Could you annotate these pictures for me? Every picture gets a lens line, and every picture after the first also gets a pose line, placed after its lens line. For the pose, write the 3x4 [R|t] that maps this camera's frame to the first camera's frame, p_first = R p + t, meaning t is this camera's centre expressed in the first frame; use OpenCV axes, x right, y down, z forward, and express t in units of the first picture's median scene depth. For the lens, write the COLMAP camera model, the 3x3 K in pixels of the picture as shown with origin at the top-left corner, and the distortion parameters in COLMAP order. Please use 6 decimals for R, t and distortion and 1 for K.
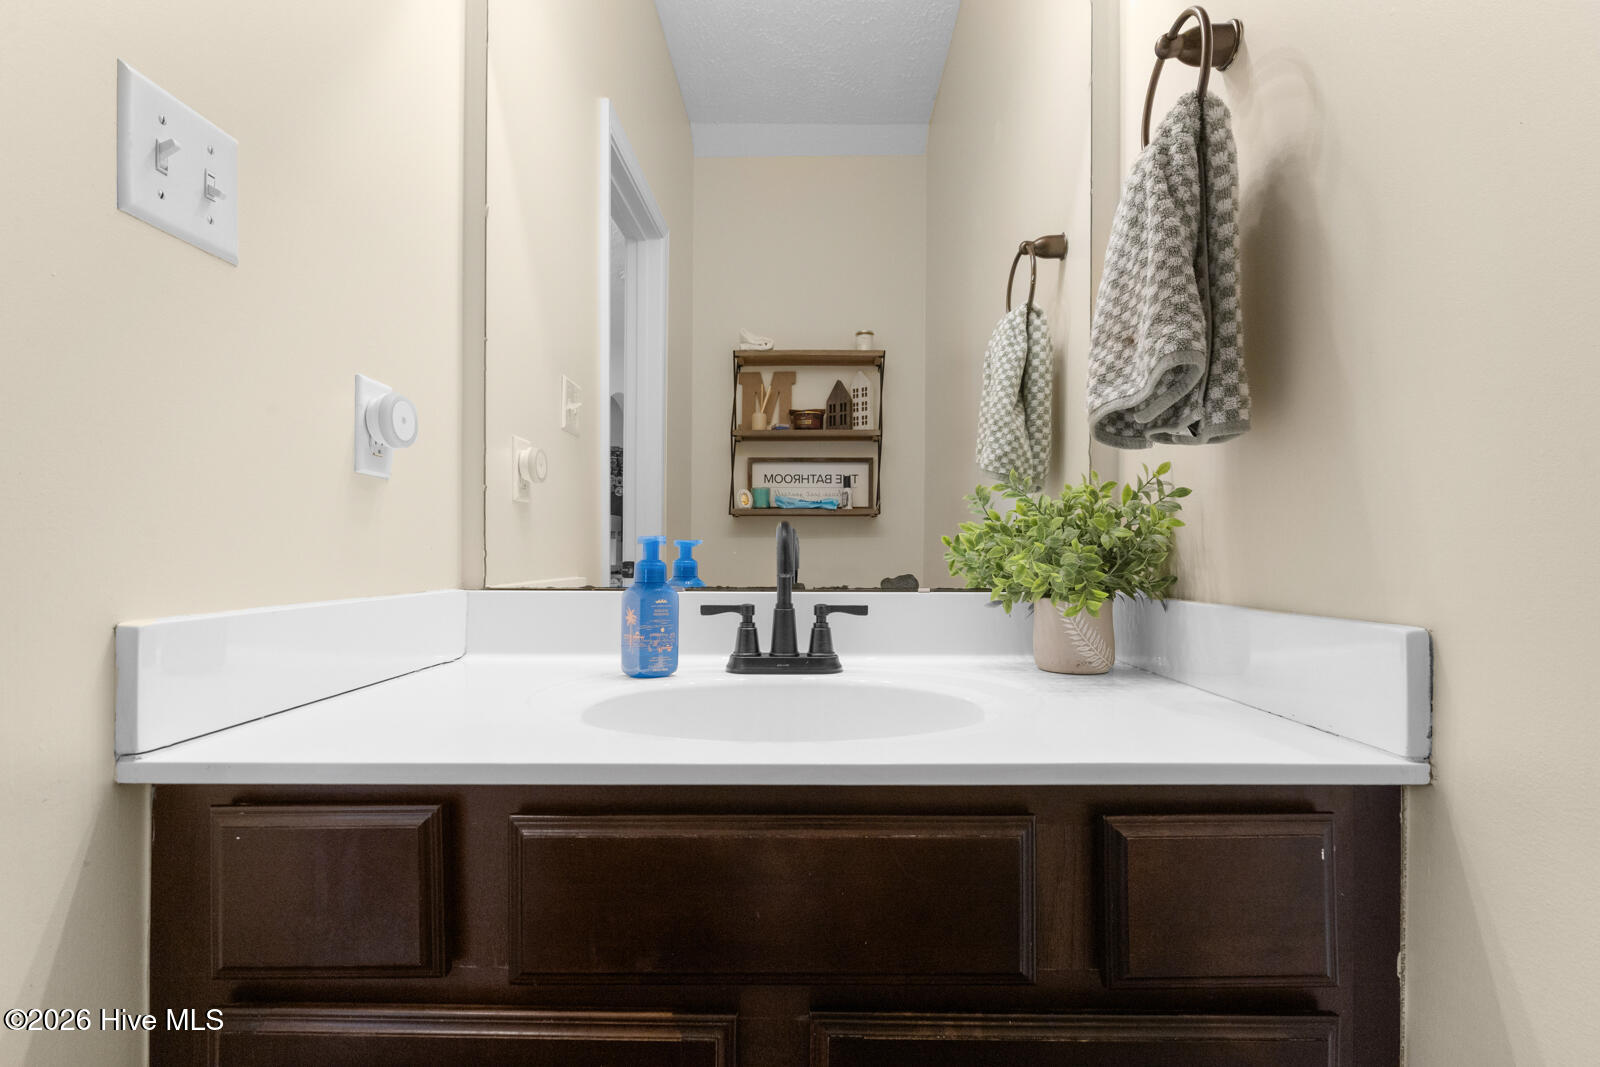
lens RADIAL K [[737.2, 0, 804.6], [0, 737.2, 548.4], [0, 0, 1]] dist [0.009580, -0.005096]
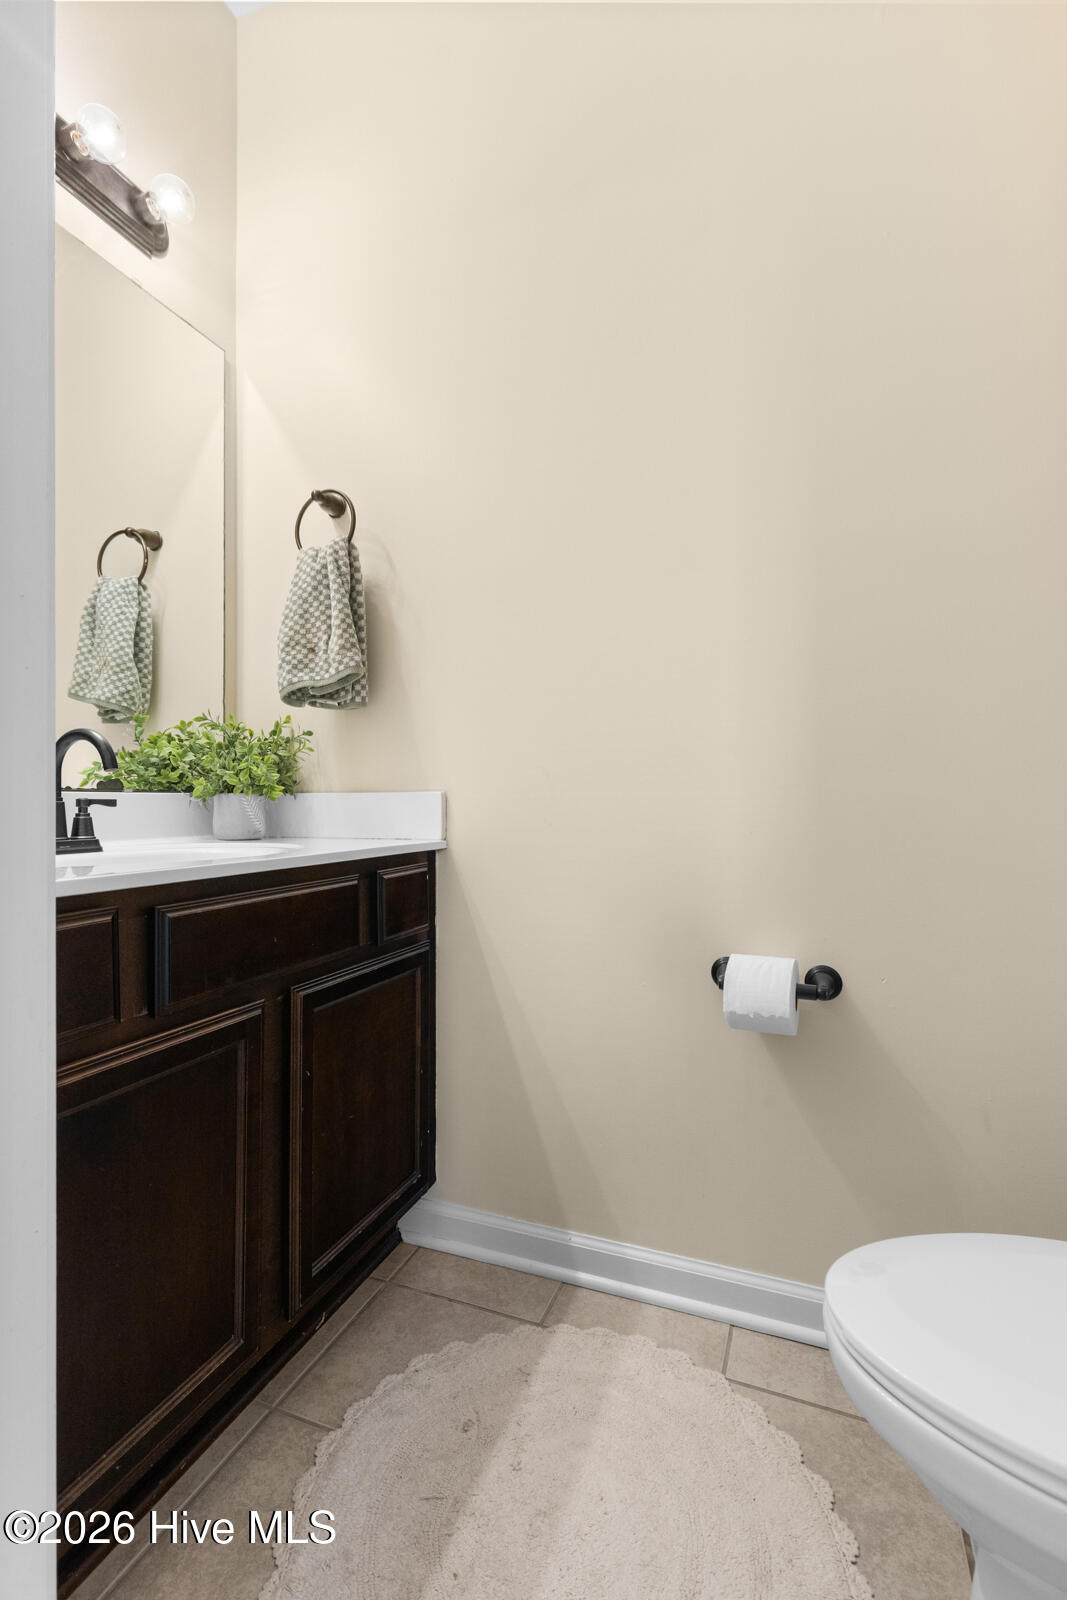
lens RADIAL K [[737.2, 0, 528.7], [0, 737.2, 798.3], [0, 0, 1]] dist [0.009580, -0.005096]
pose [[0.363038, 0.004203, 0.931765, -1.066598], [-0.001819, 0.999991, -0.003802, 0.097820], [-0.931773, -0.000314, 0.363042, -0.184676]]
